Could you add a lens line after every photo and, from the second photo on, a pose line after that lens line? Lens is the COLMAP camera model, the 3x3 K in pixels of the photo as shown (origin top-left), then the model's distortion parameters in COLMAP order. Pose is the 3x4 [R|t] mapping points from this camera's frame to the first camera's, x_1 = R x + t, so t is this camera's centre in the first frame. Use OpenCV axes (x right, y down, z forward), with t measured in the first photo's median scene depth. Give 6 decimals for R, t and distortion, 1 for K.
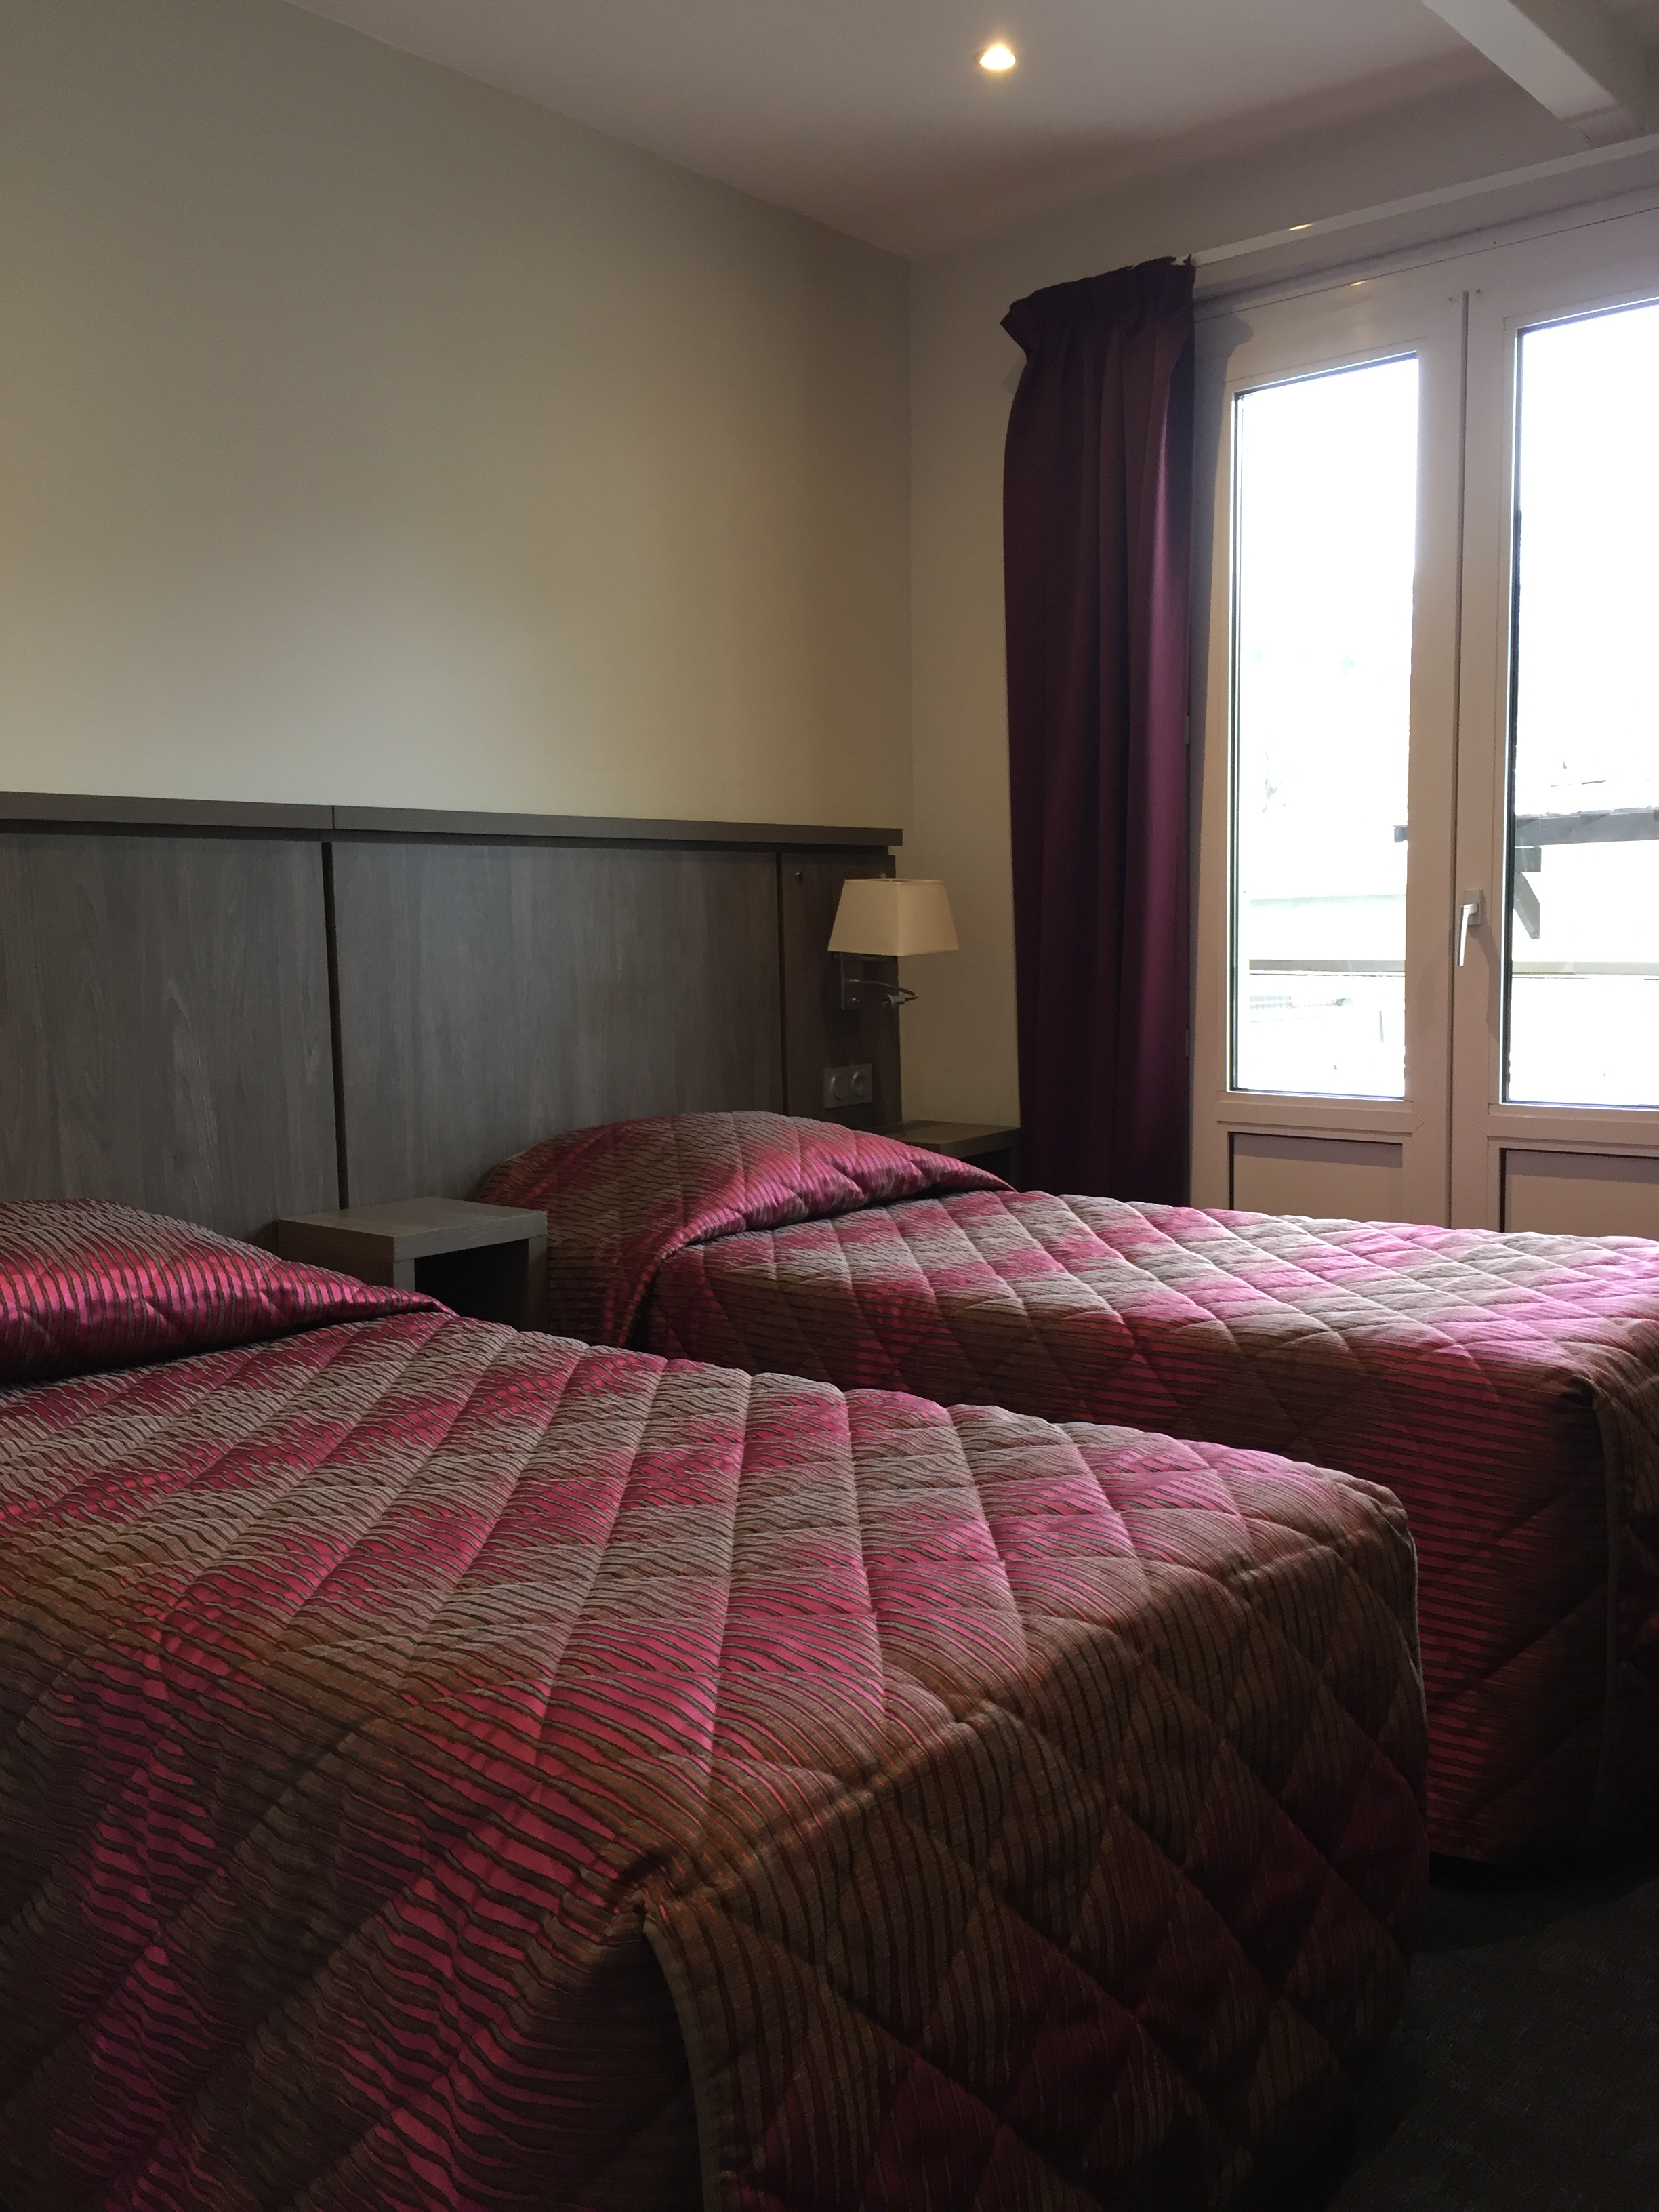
lens RADIAL K [[1930.5, 0, 831.4], [0, 1930.5, 1106.8], [0, 0, 1]] dist [0.093394, -0.073005]
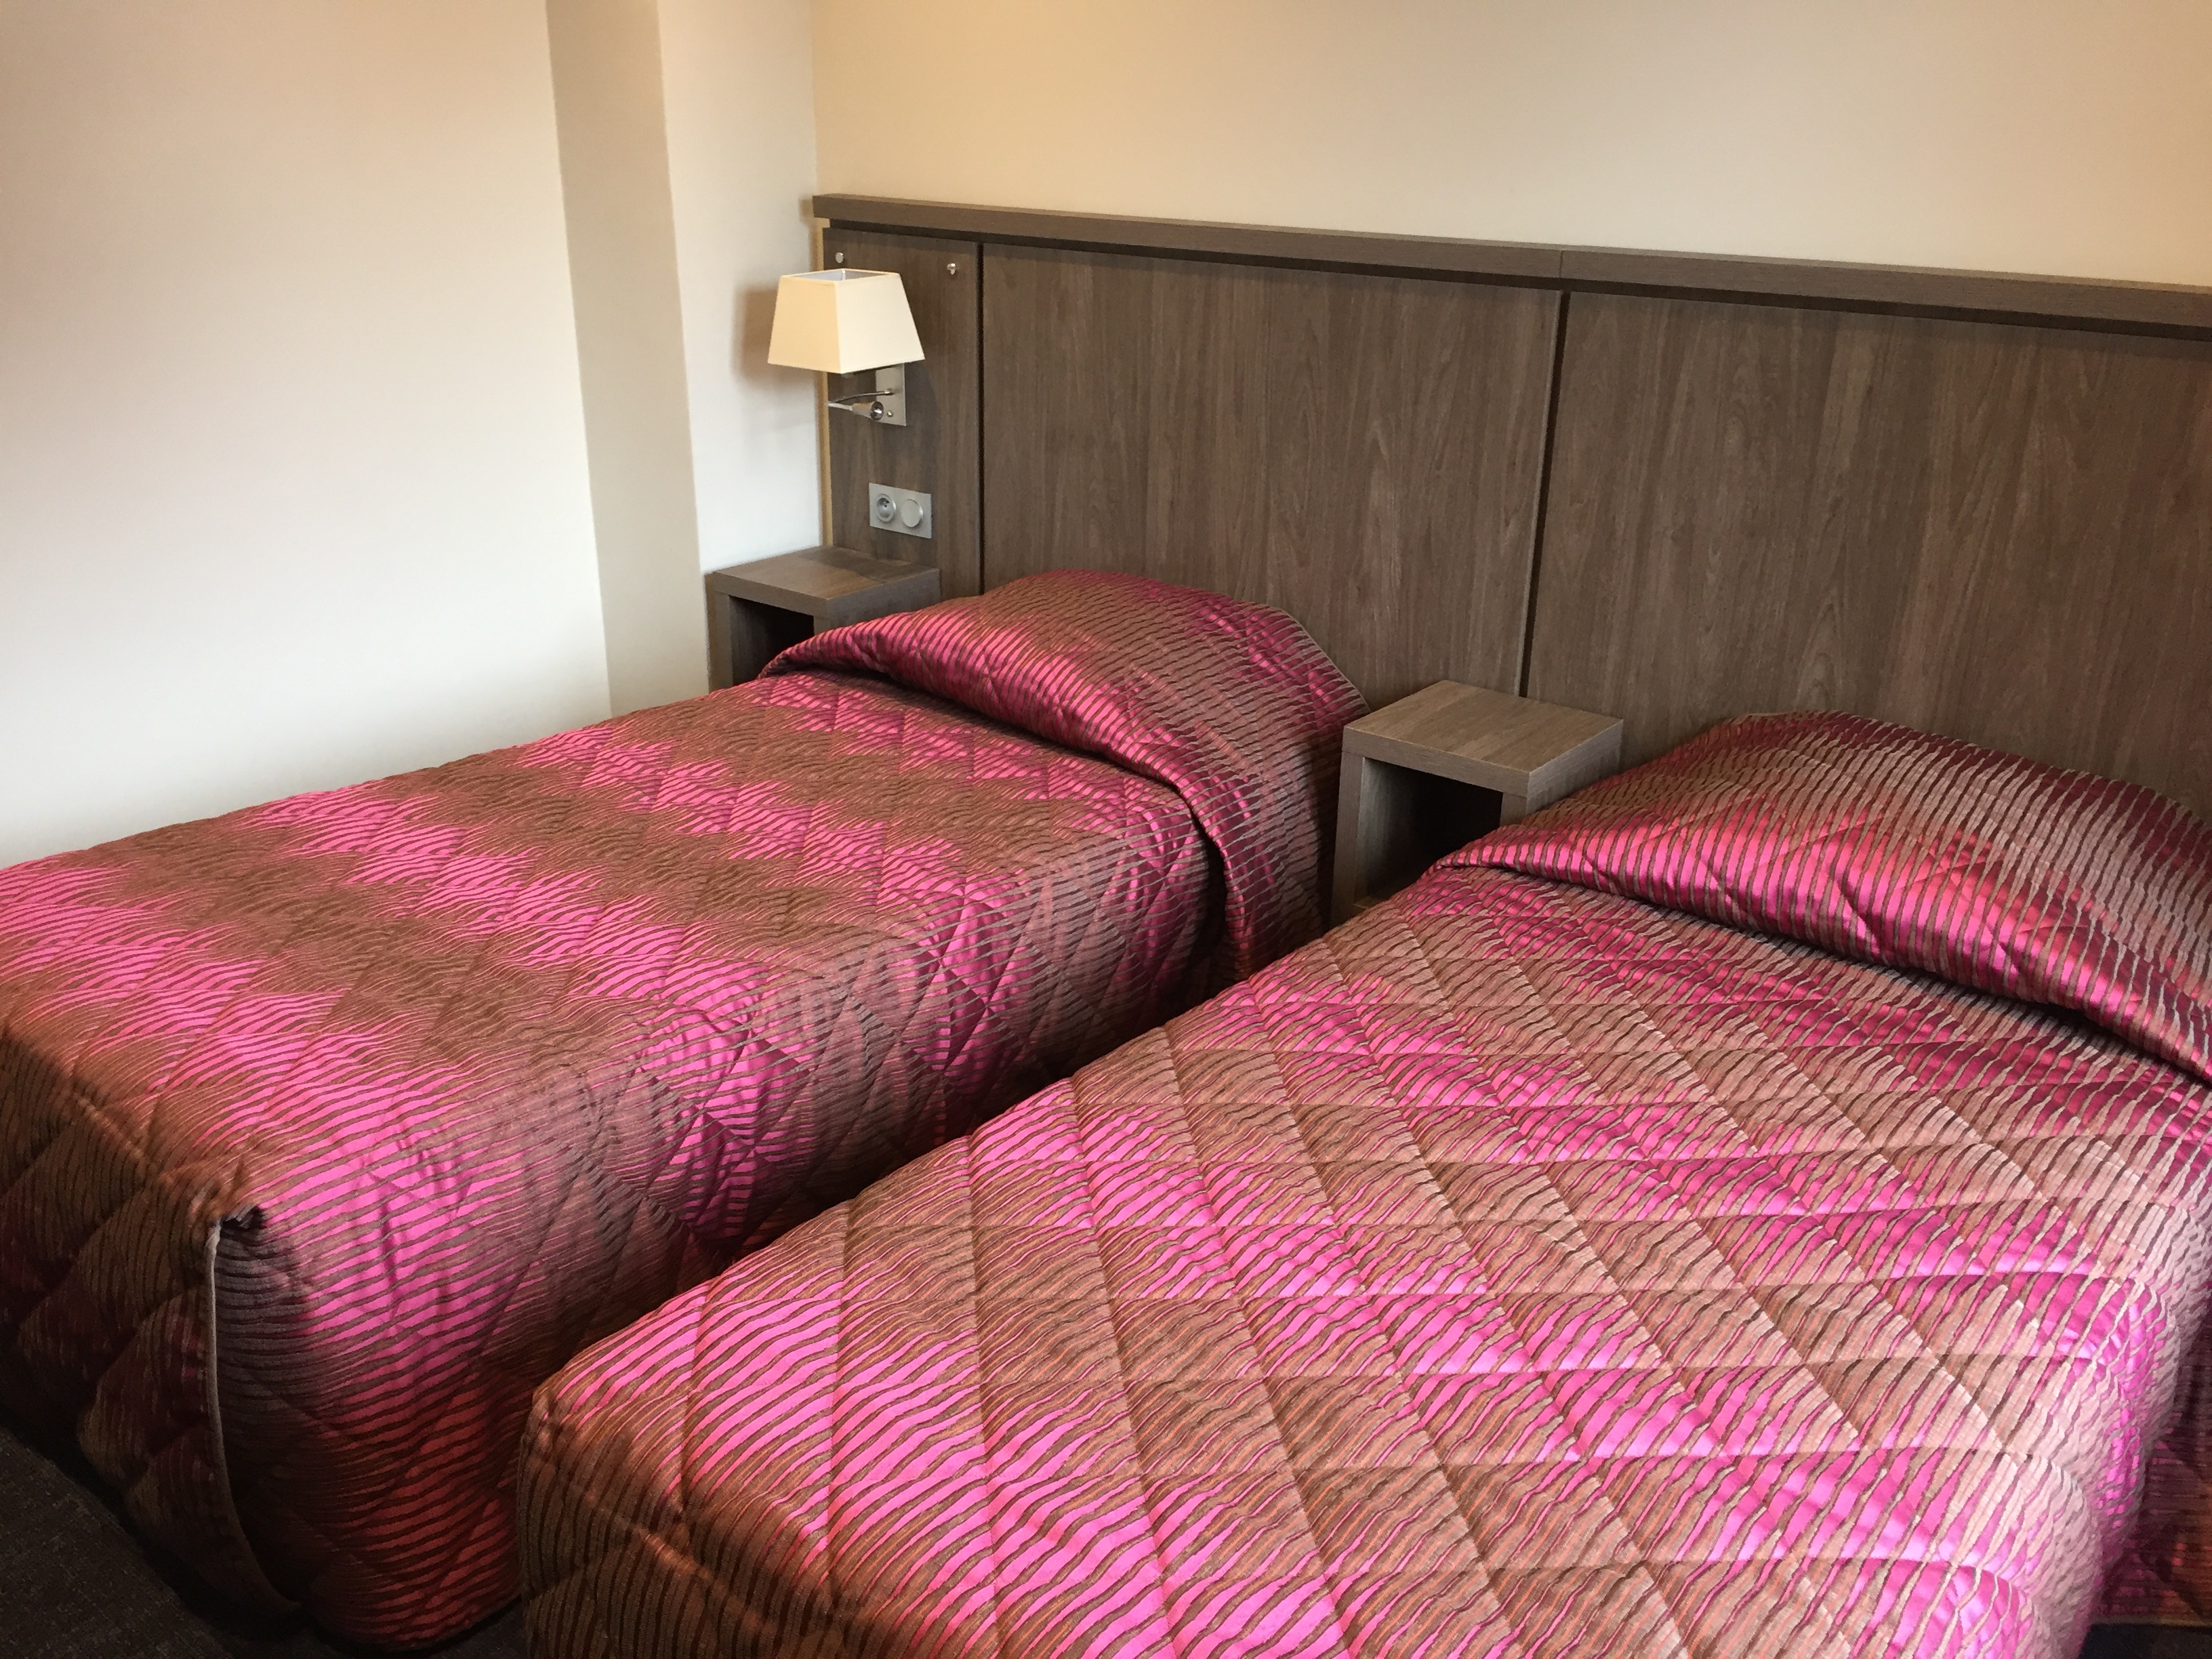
lens RADIAL K [[1930.5, 0, 1107.8], [0, 1930.5, 827.0], [0, 0, 1]] dist [0.093394, -0.073005]
pose [[0.024391, 0.388952, -0.920935, 0.647909], [-0.109438, 0.916711, 0.384270, -0.232944], [0.993694, 0.091412, 0.064926, 0.762944]]
